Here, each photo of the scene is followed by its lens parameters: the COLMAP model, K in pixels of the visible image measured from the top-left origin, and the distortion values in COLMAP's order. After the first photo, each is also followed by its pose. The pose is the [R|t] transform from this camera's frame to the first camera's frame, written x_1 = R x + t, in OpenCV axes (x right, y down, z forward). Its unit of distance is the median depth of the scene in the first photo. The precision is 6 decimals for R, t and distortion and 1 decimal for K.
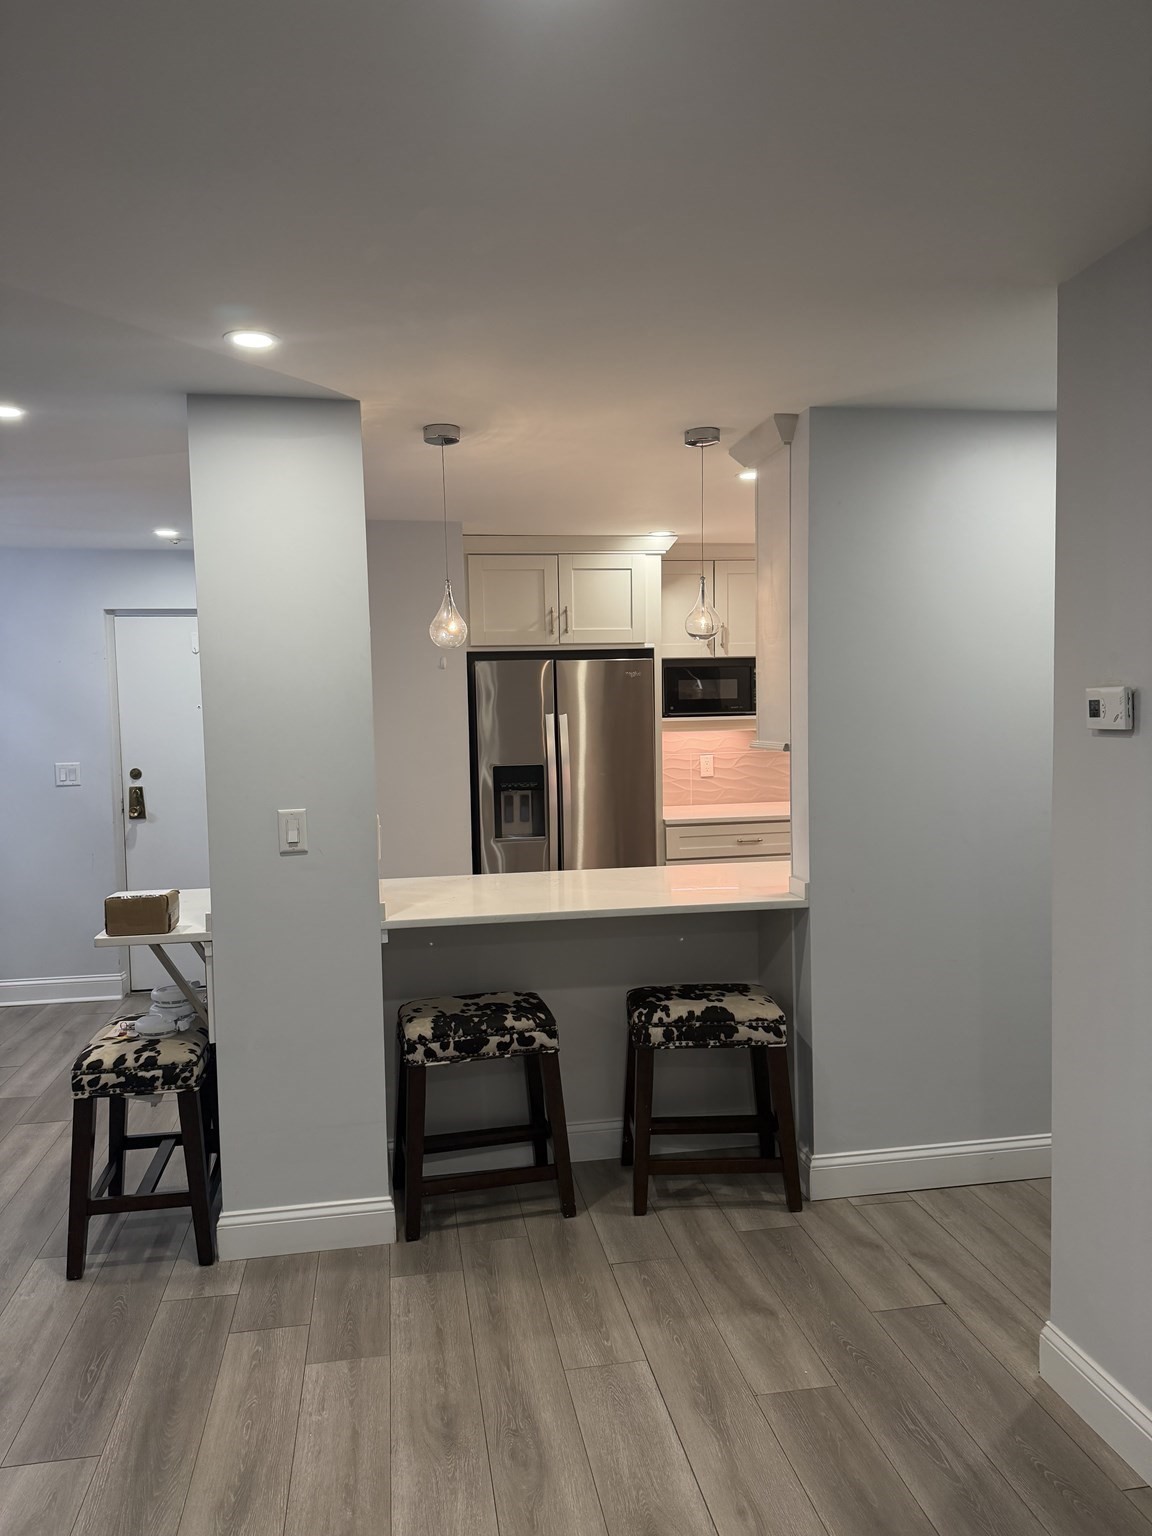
lens RADIAL K [[1067.2, 0, 591.0], [0, 1067.2, 756.4], [0, 0, 1]] dist [0.043262, -0.044068]
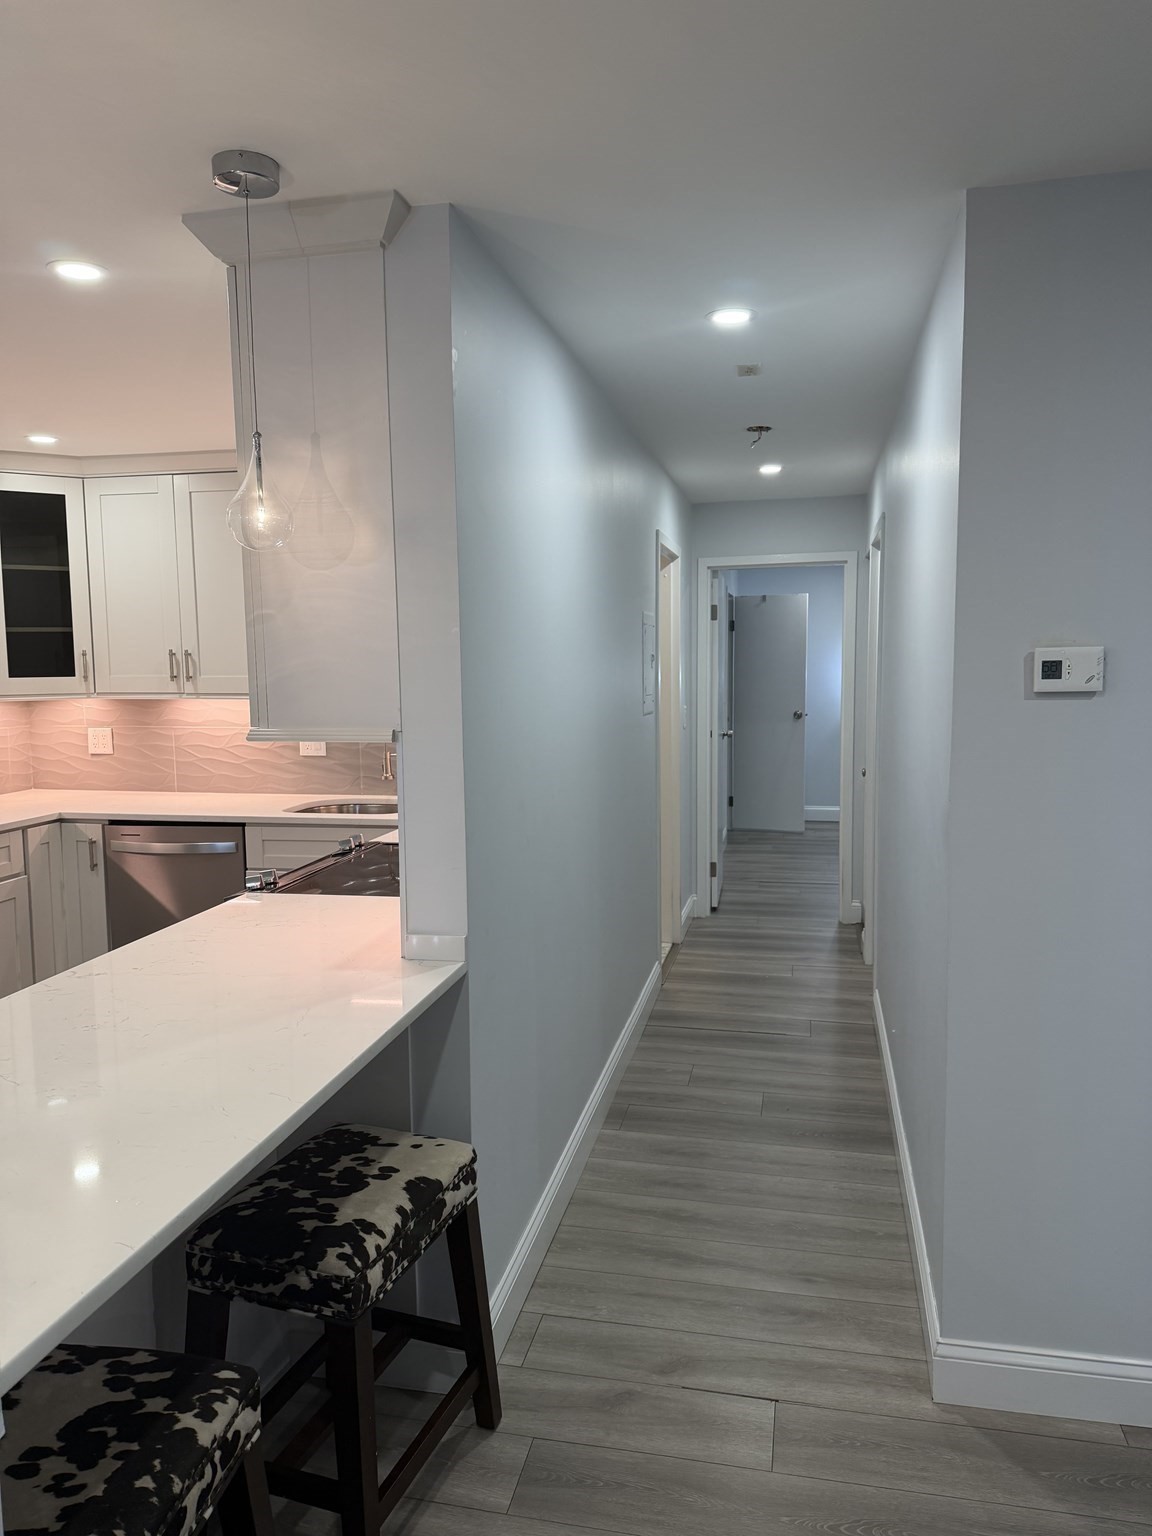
lens RADIAL K [[1067.2, 0, 568.2], [0, 1067.2, 774.3], [0, 0, 1]] dist [0.043262, -0.044068]
pose [[0.380432, -0.084078, 0.920979, -0.375079], [0.048104, 0.996310, 0.071085, -0.026975], [-0.923557, 0.017260, 0.383073, 0.690101]]
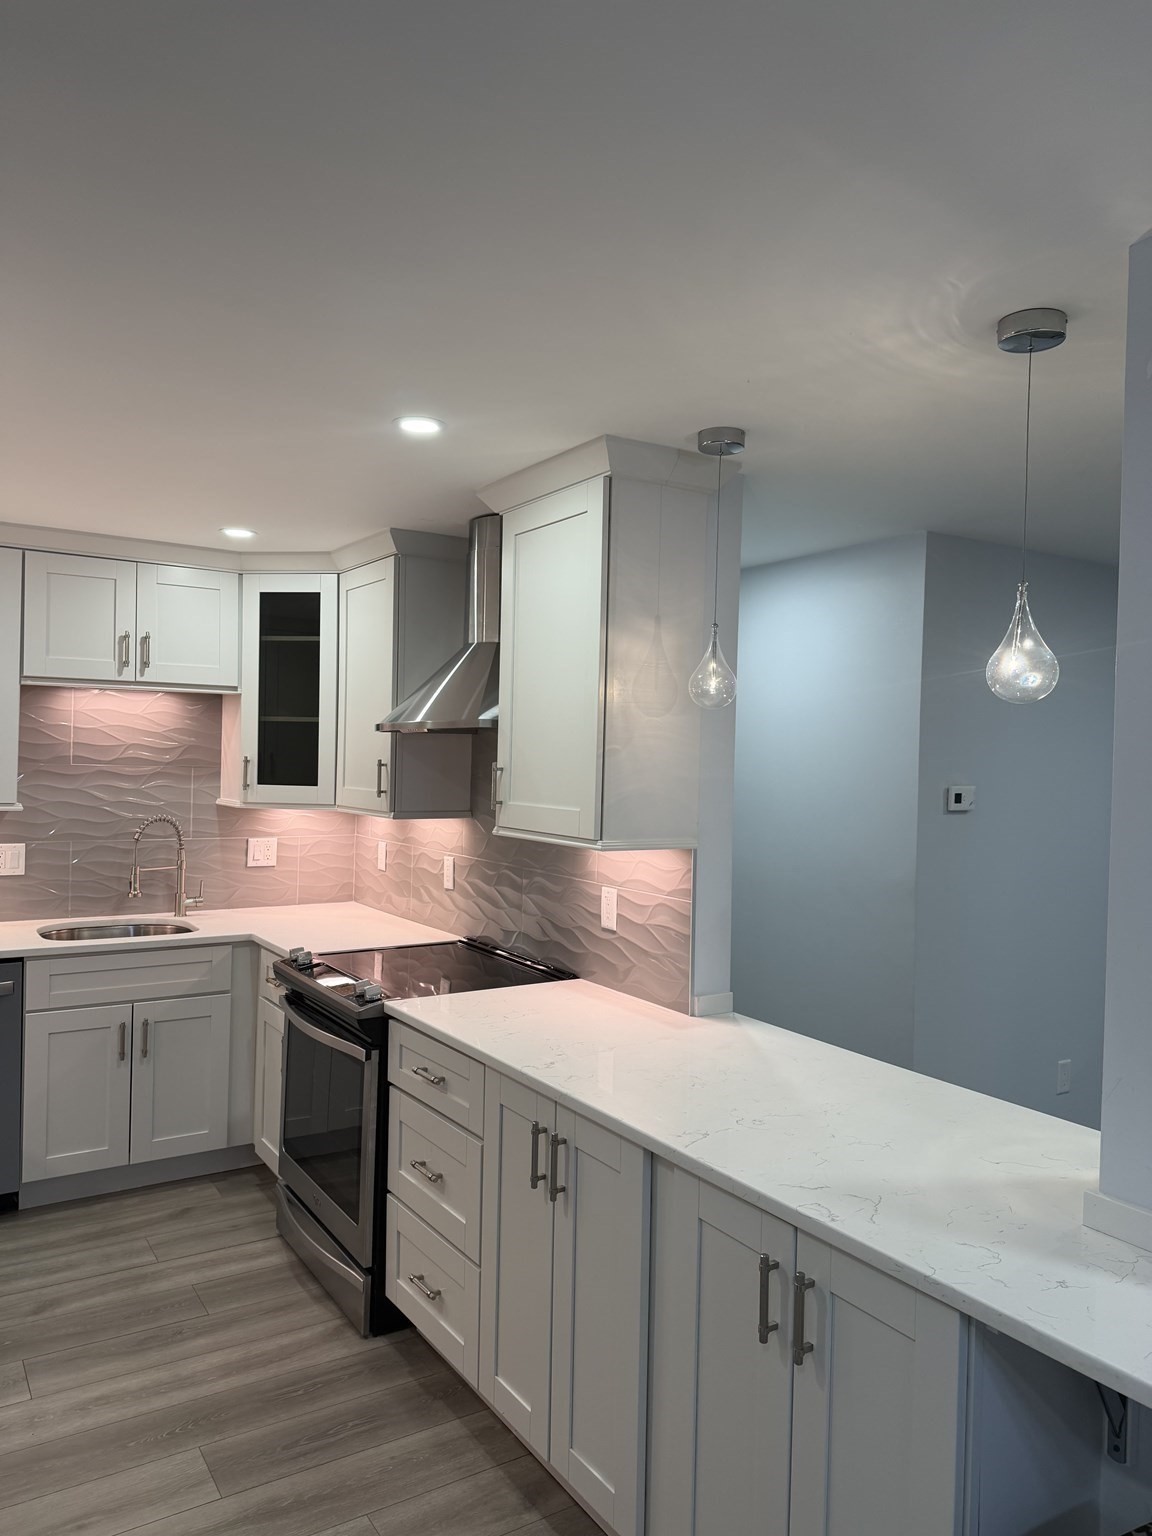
lens RADIAL K [[1067.2, 0, 564.9], [0, 1067.2, 799.6], [0, 0, 1]] dist [0.043262, -0.044068]
pose [[-0.376305, -0.021614, 0.926244, -0.575870], [0.031330, 0.998859, 0.036038, -0.081673], [-0.925966, 0.042581, -0.375198, 1.474987]]
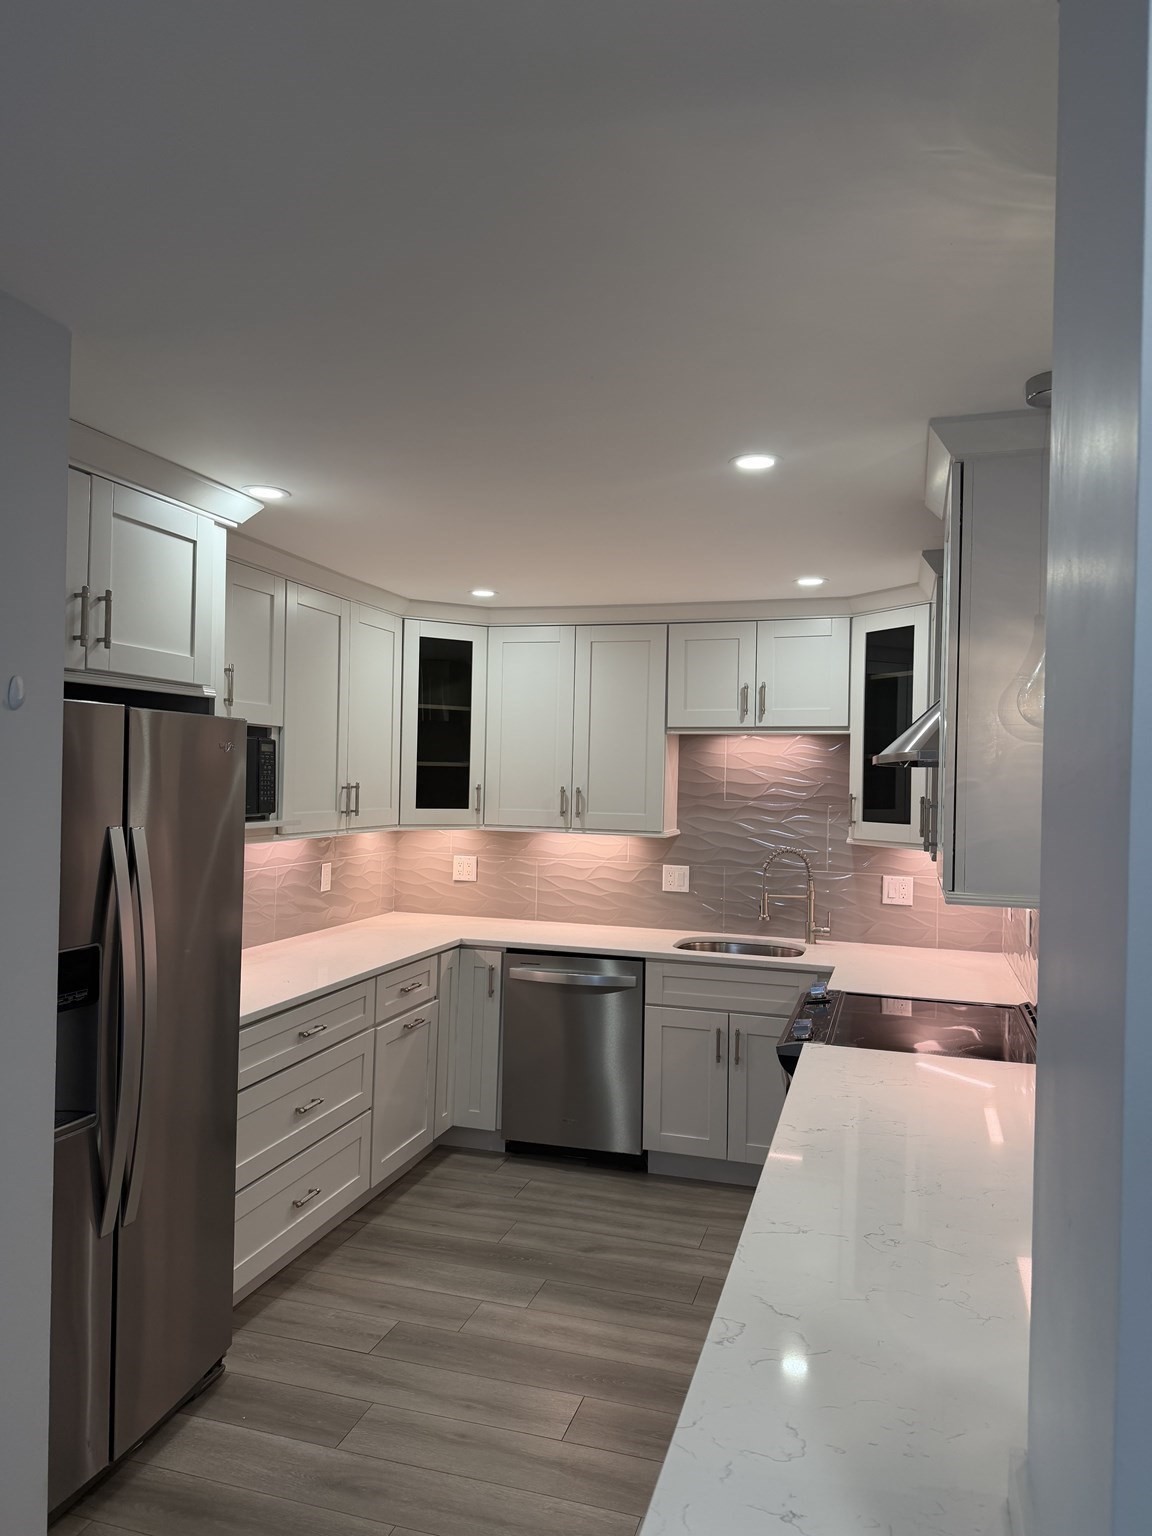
lens RADIAL K [[1067.2, 0, 580.6], [0, 1067.2, 768.3], [0, 0, 1]] dist [0.043262, -0.044068]
pose [[0.447653, 0.043230, 0.893162, -0.578761], [0.009416, 0.998547, -0.053050, -0.062507], [-0.894158, 0.032158, 0.446596, 1.033532]]
